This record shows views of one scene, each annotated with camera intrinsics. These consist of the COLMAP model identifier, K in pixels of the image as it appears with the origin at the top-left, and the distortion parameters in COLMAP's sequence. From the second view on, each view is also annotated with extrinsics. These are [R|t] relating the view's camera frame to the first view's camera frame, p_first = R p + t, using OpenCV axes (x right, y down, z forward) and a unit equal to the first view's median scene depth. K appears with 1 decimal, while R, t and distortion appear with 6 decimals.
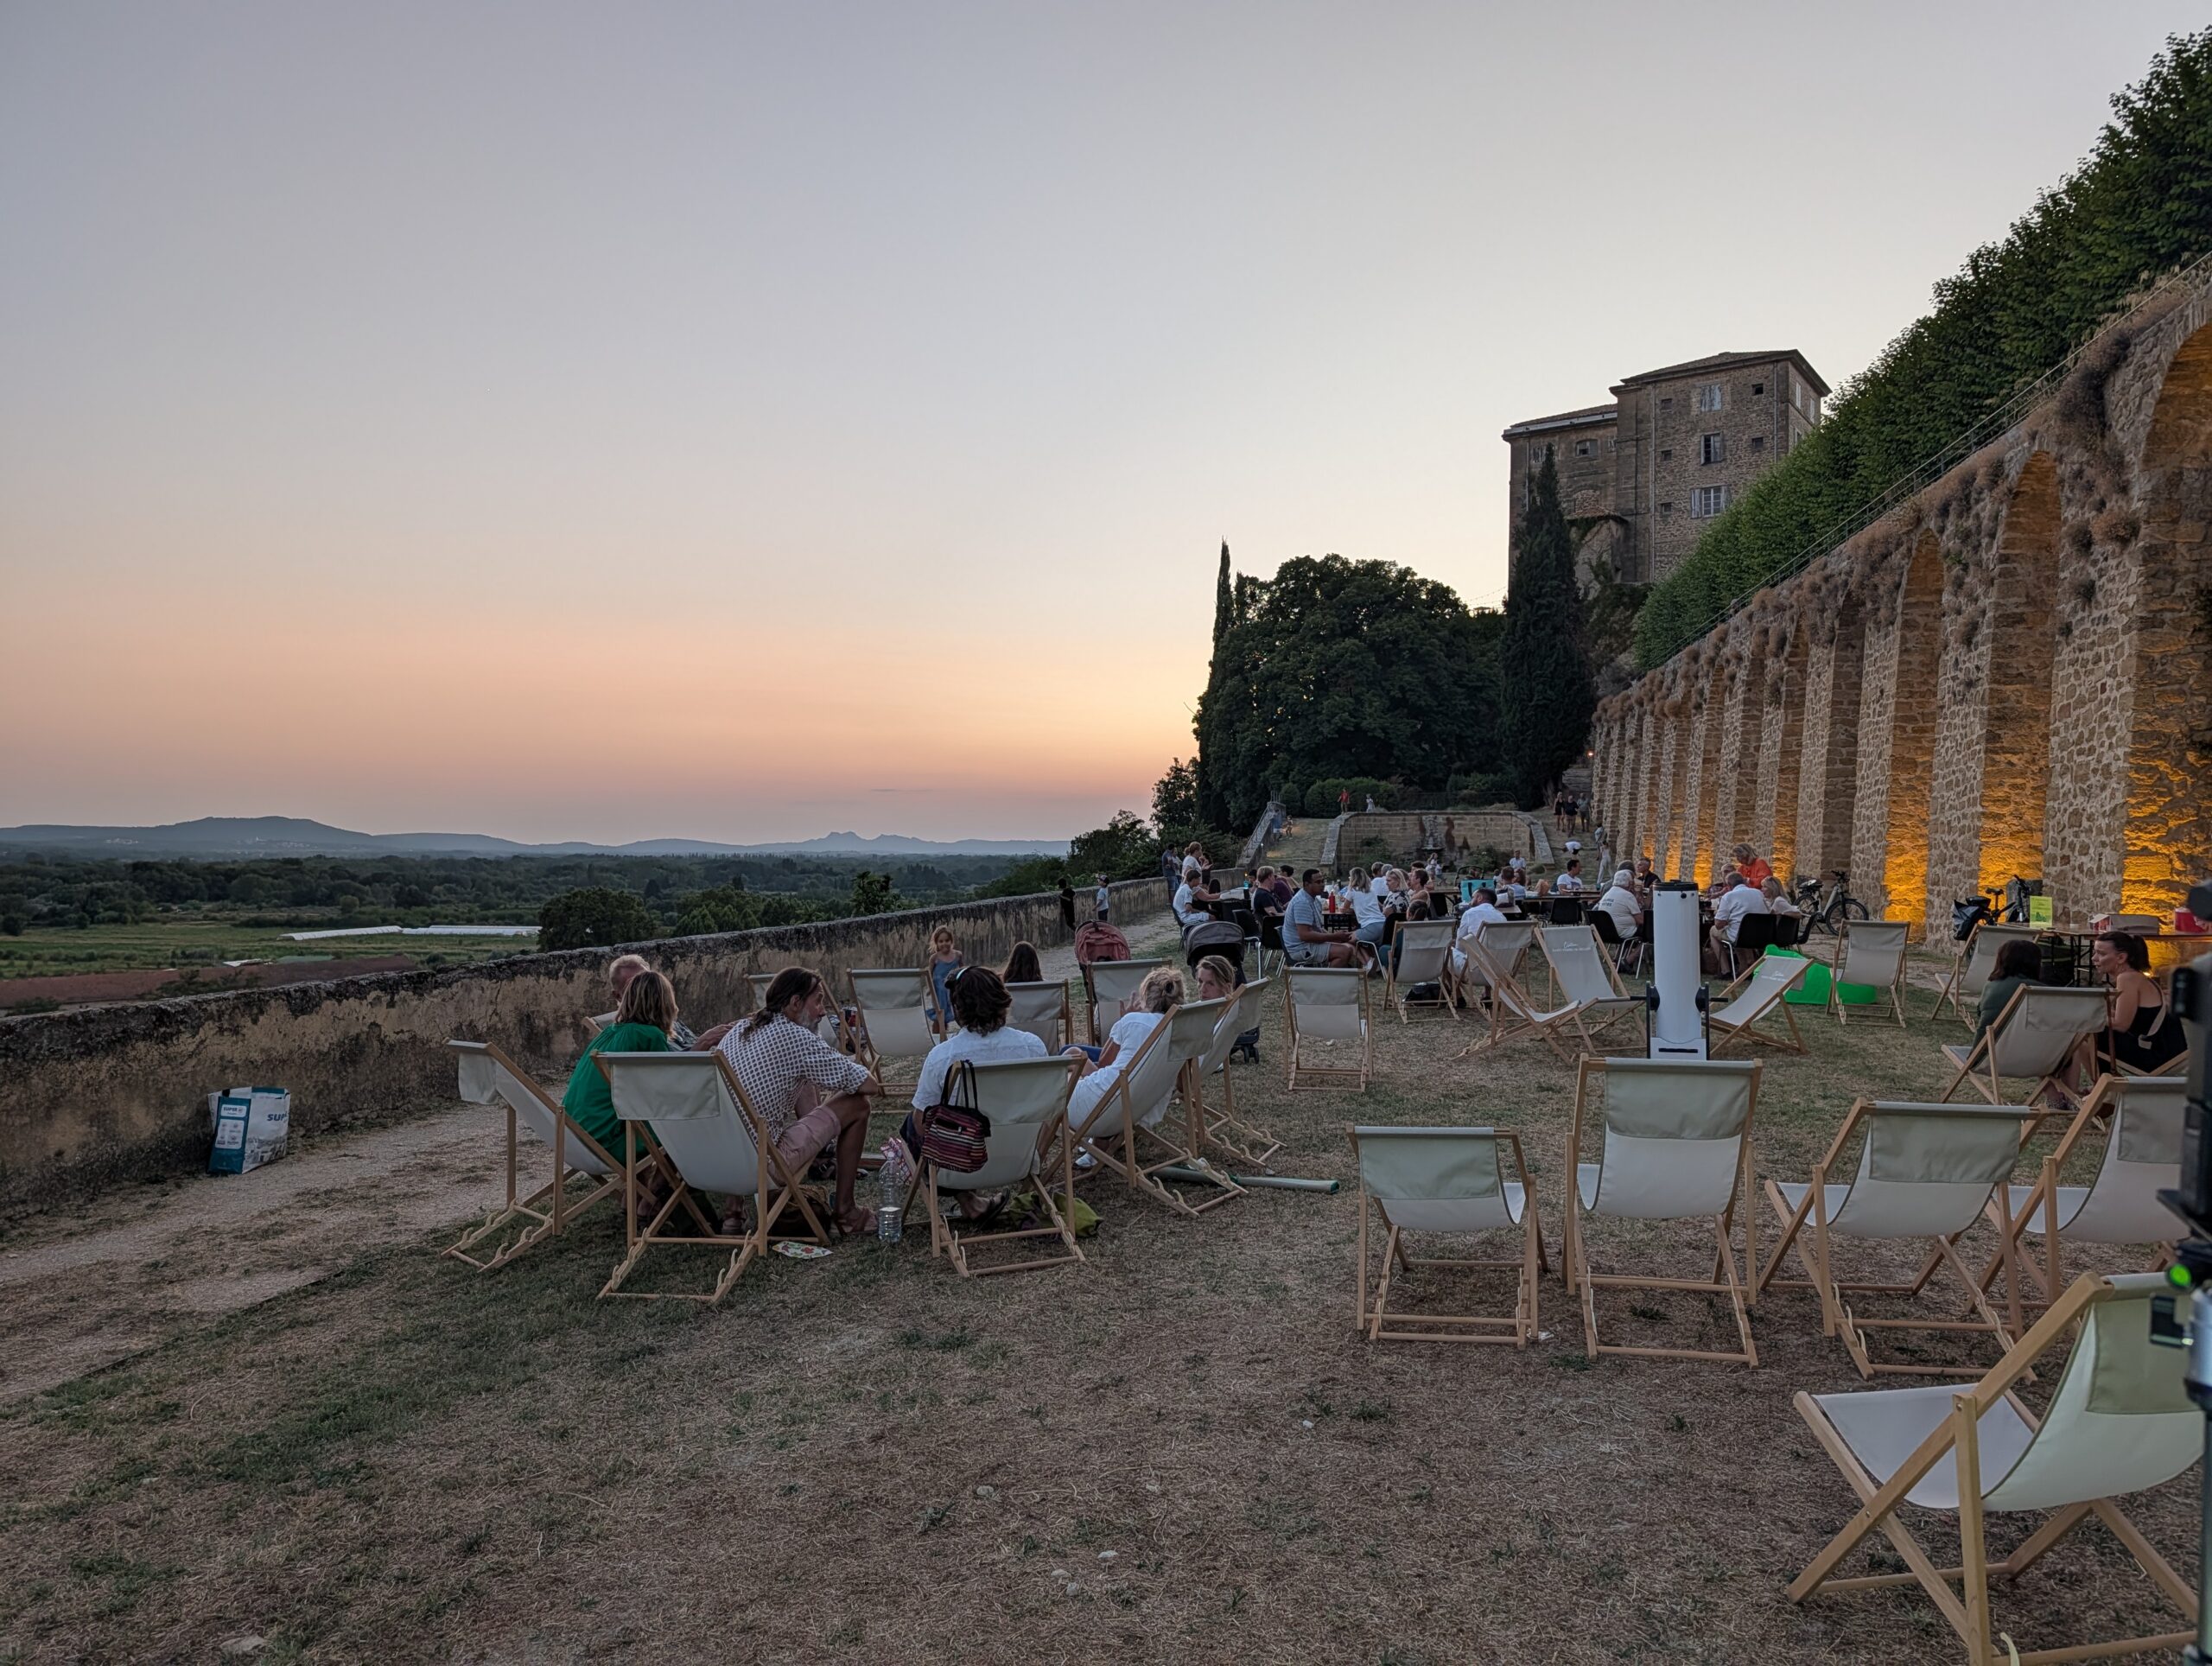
lens RADIAL K [[1532.1, 0, 1106.0], [0, 1532.1, 833.0], [0, 0, 1]] dist [0.003681, 0.010269]
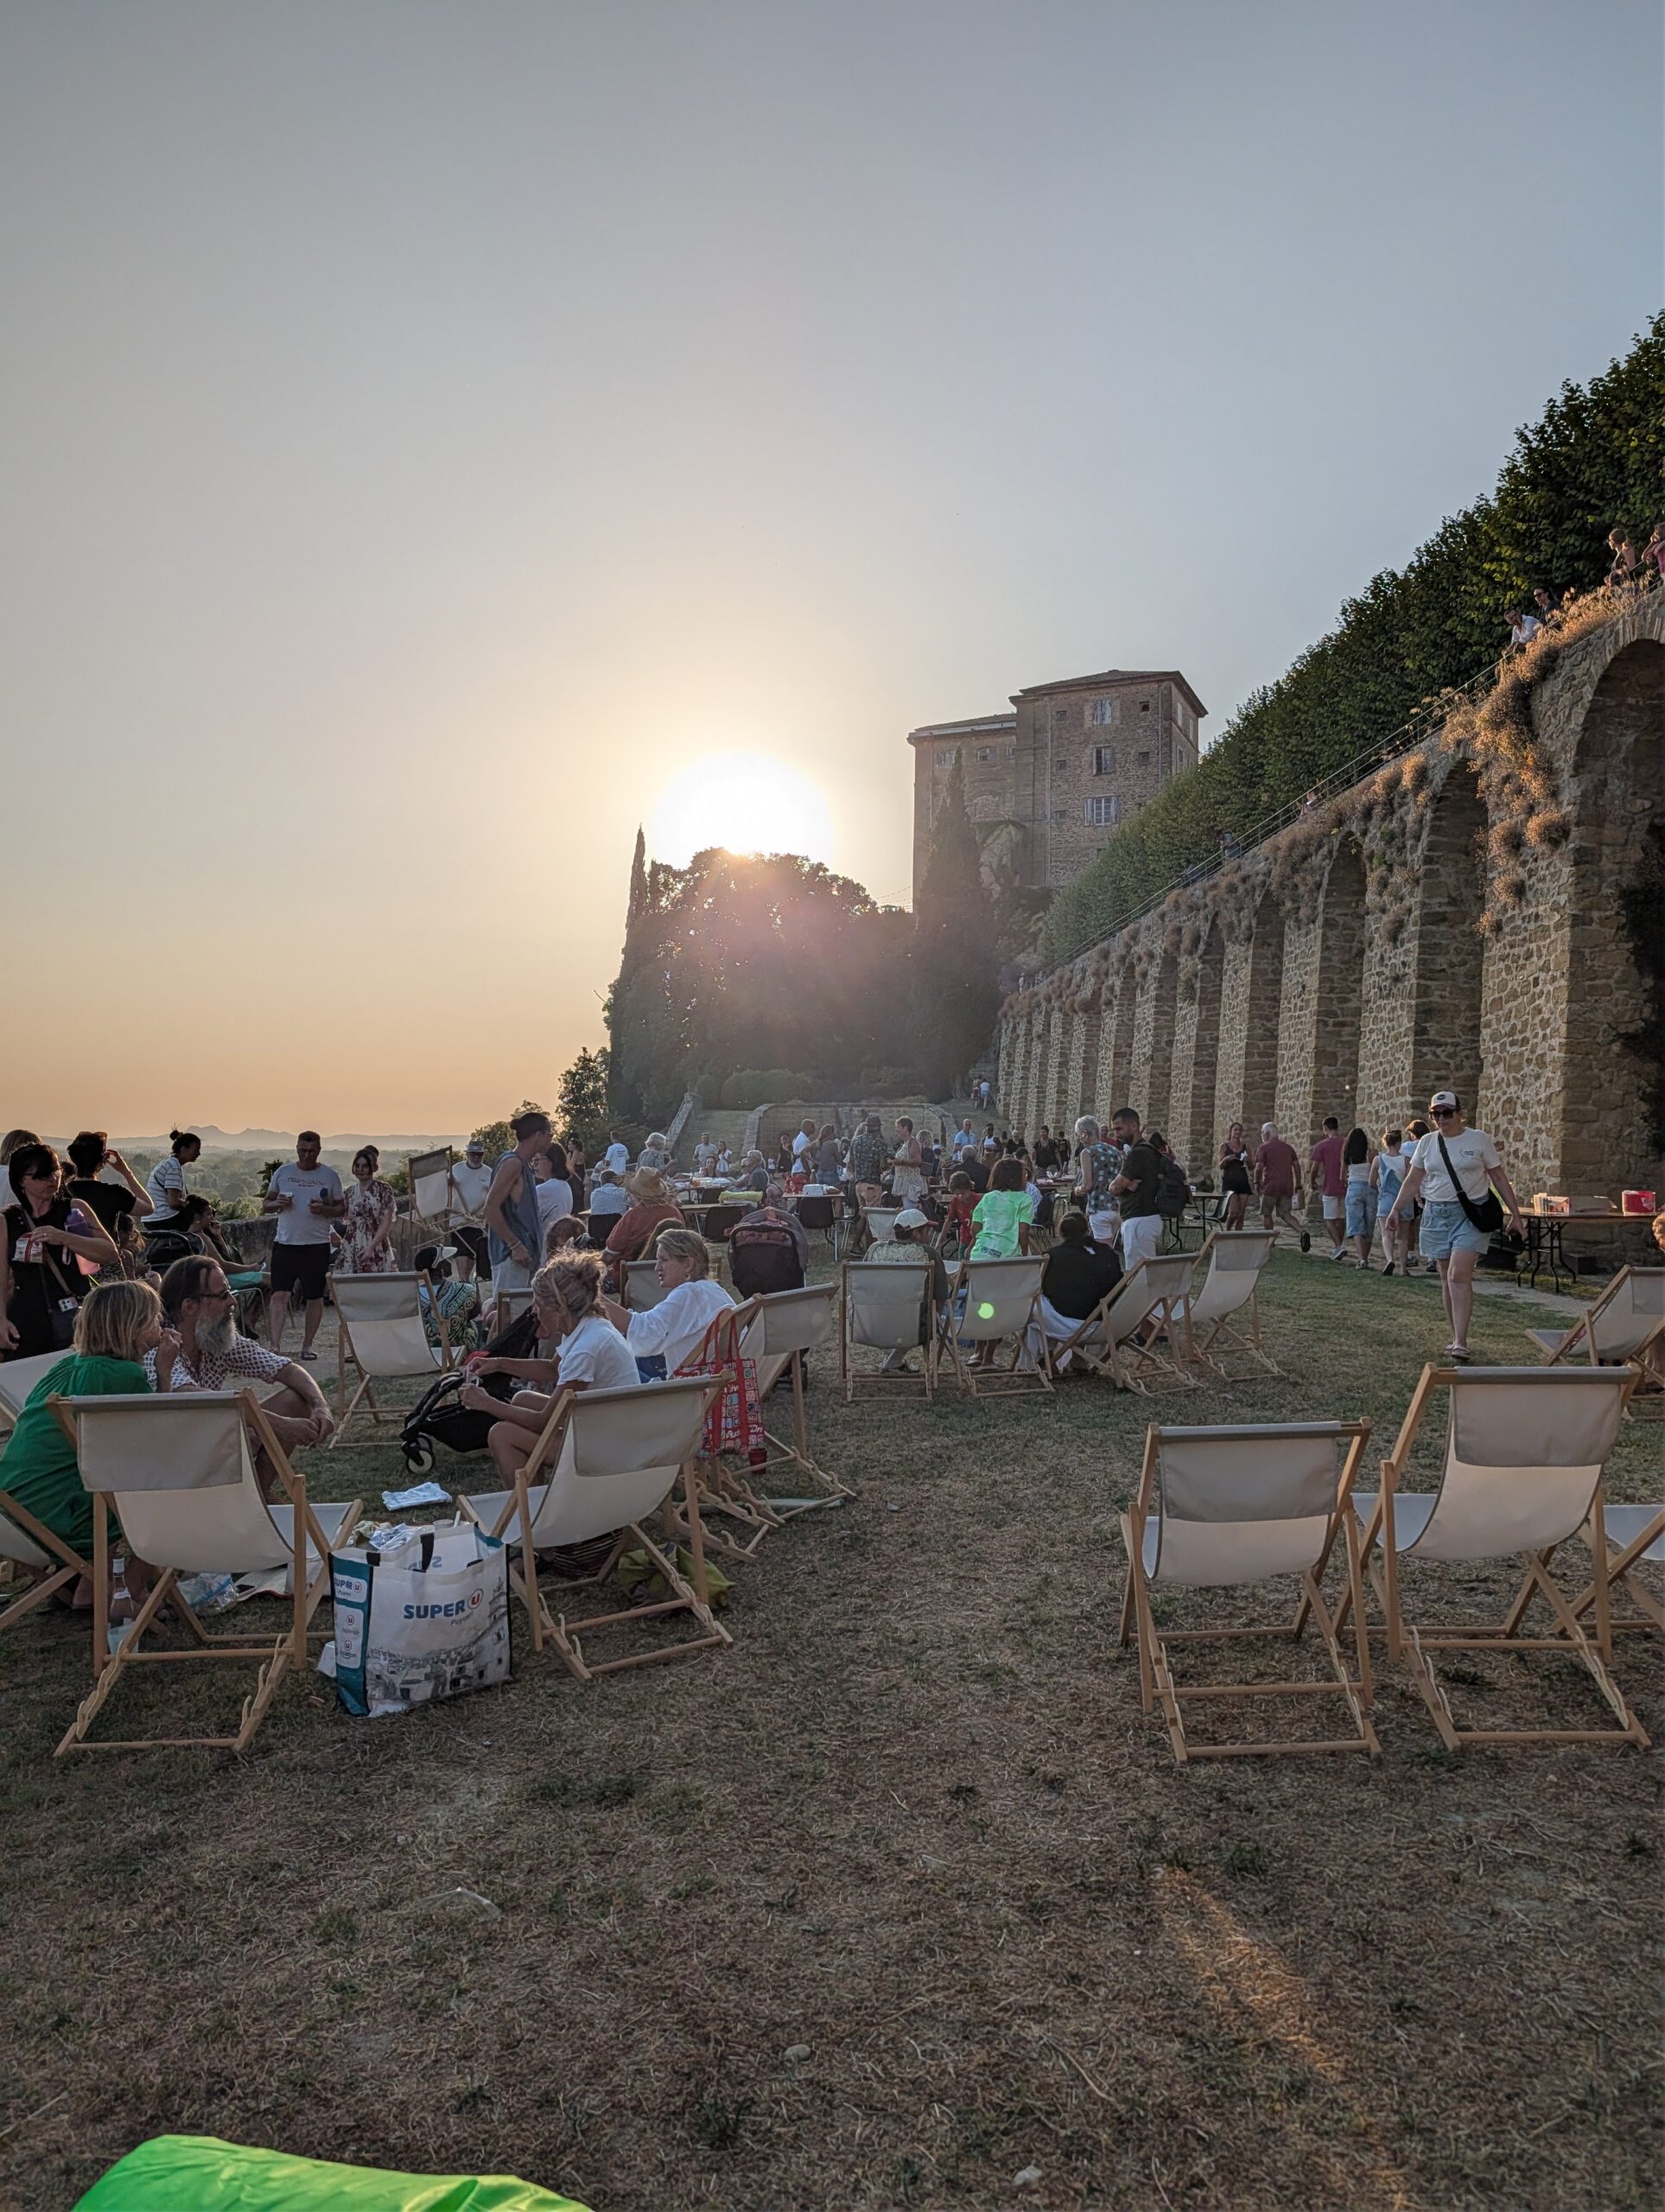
lens RADIAL K [[1534.8, 0, 832.5], [0, 1534.8, 1106.0], [0, 0, 1]] dist [0.016526, -0.004386]
pose [[0.977285, 0.005018, 0.211869, -0.032815], [-0.002121, 0.999901, -0.013897, 0.004547], [-0.211918, 0.013132, 0.977199, 0.056982]]
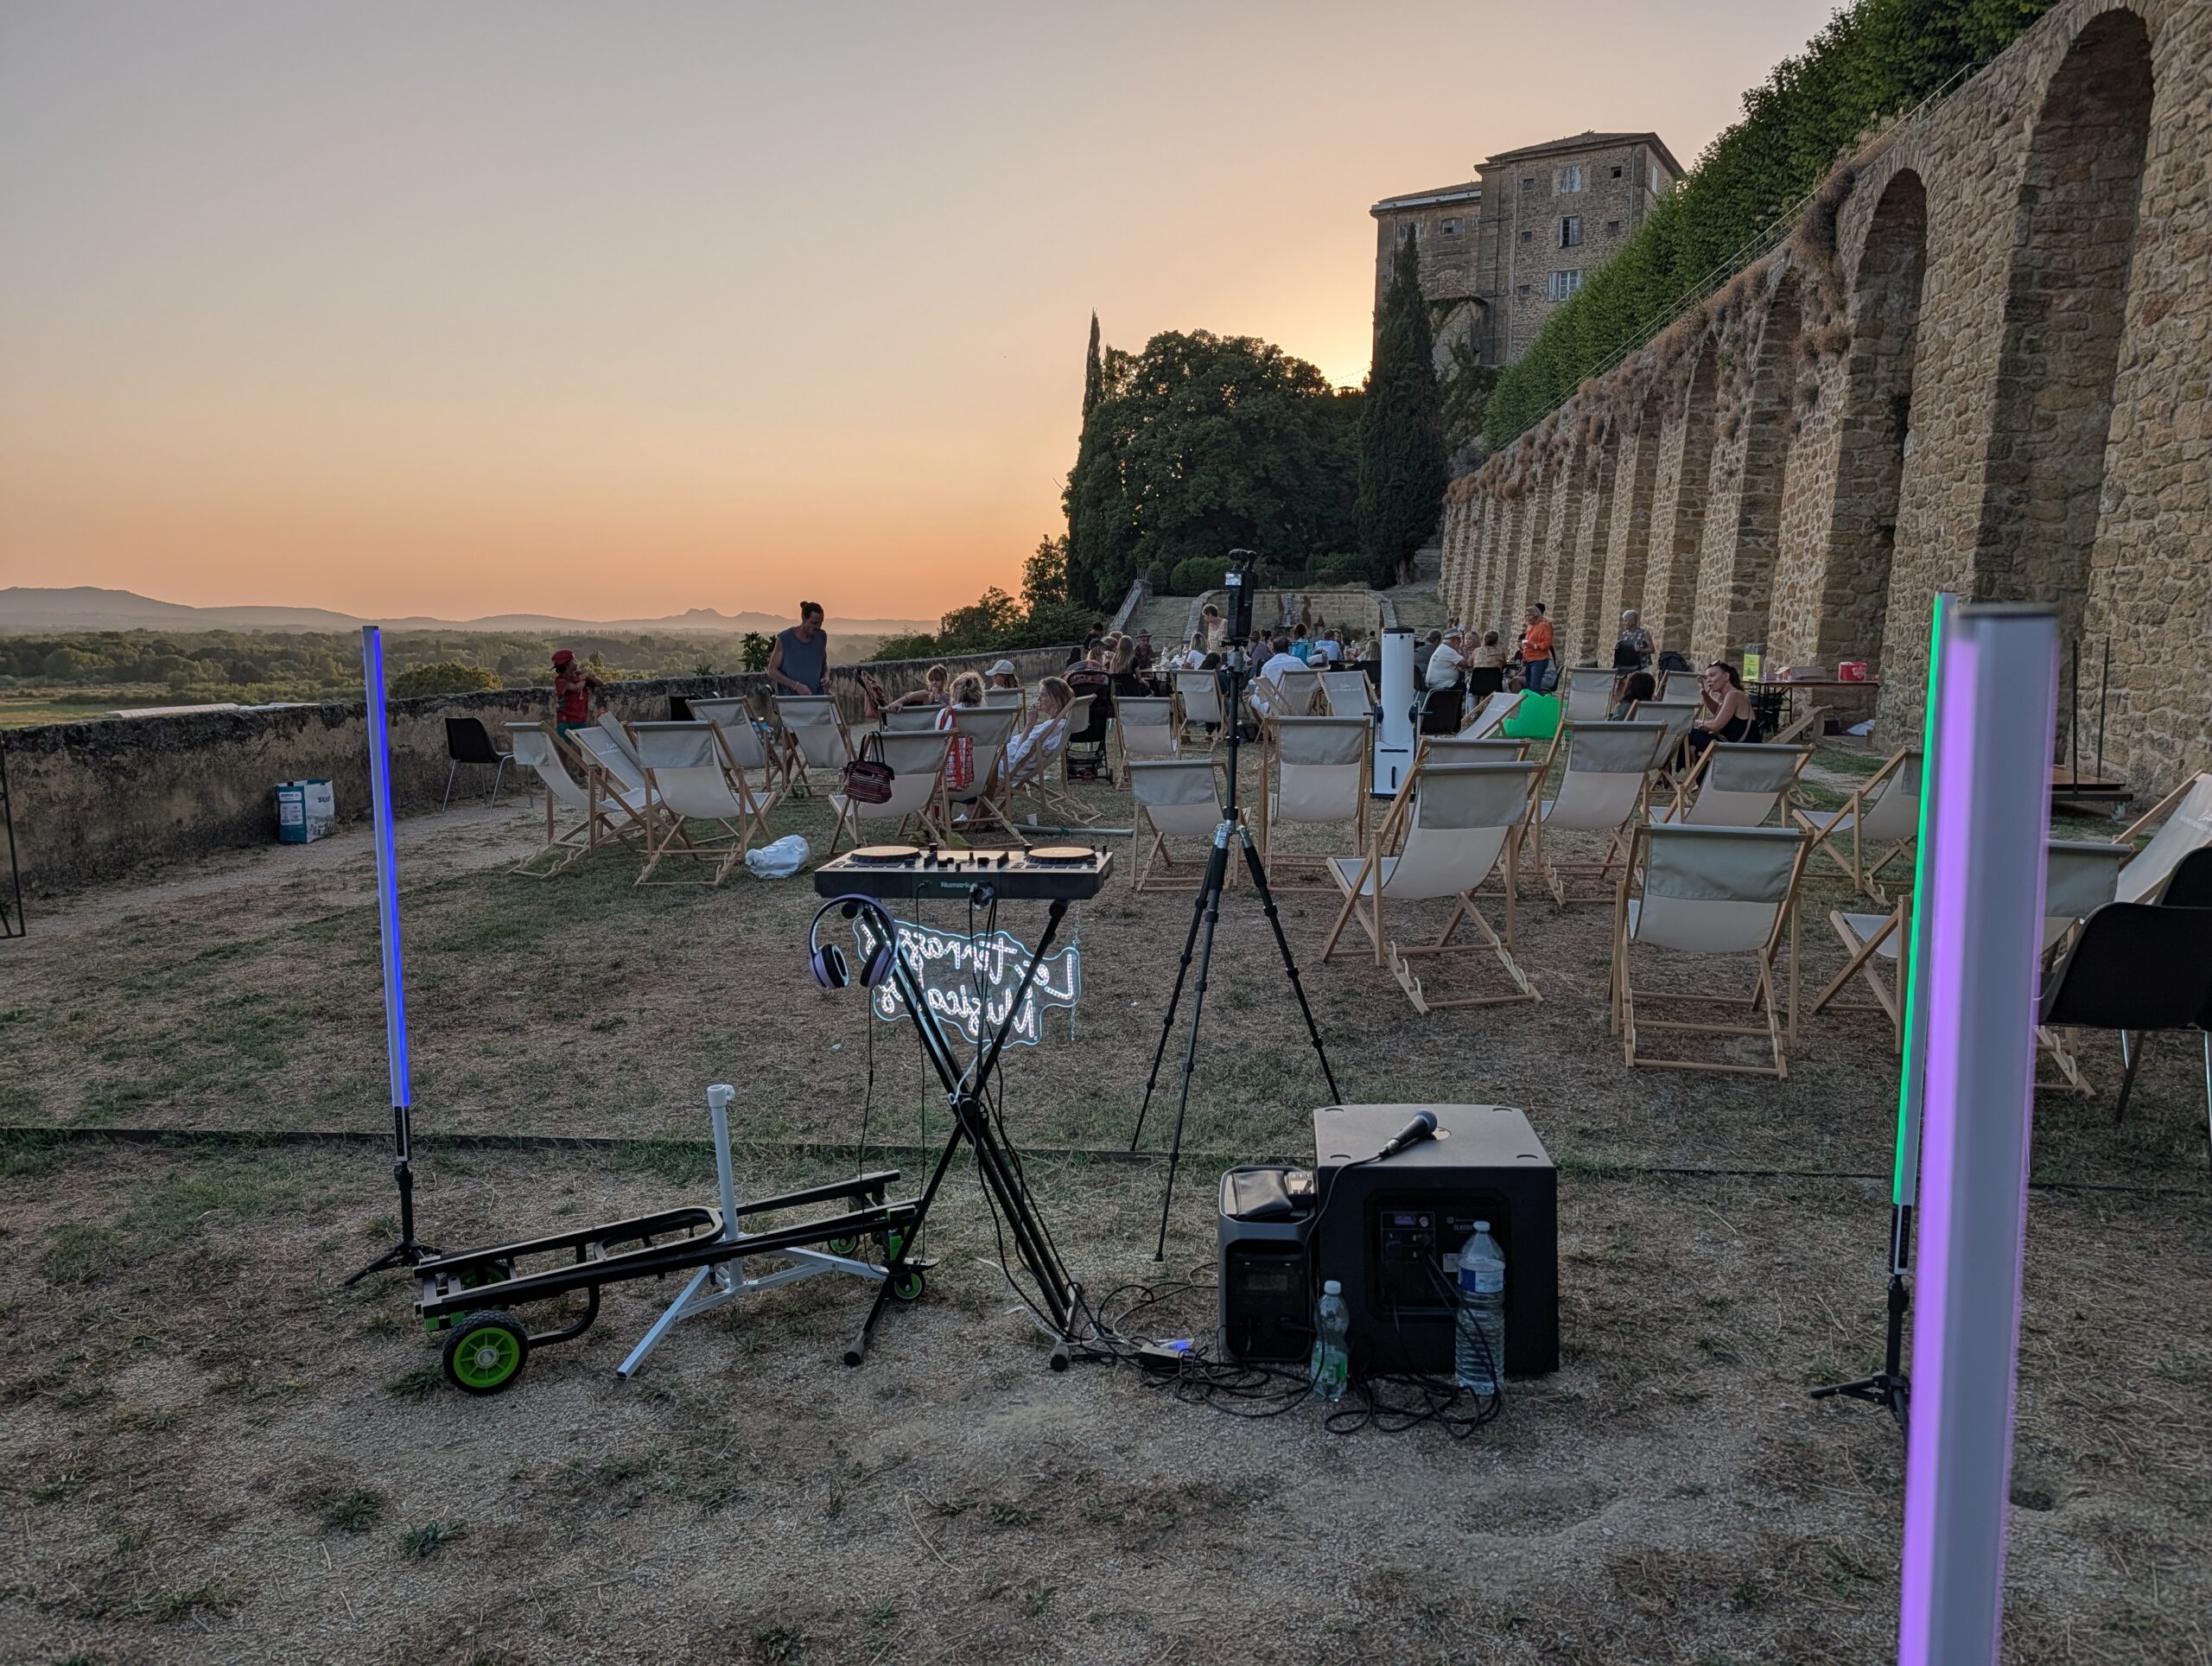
lens RADIAL K [[1534.9, 0, 1098.0], [0, 1534.9, 789.6], [0, 0, 1]] dist [0.016526, -0.004386]
pose [[0.996788, -0.003199, 0.080025, 0.000612], [-0.006021, 0.993382, 0.114703, 0.007815], [-0.079863, -0.114816, 0.990171, -0.119923]]
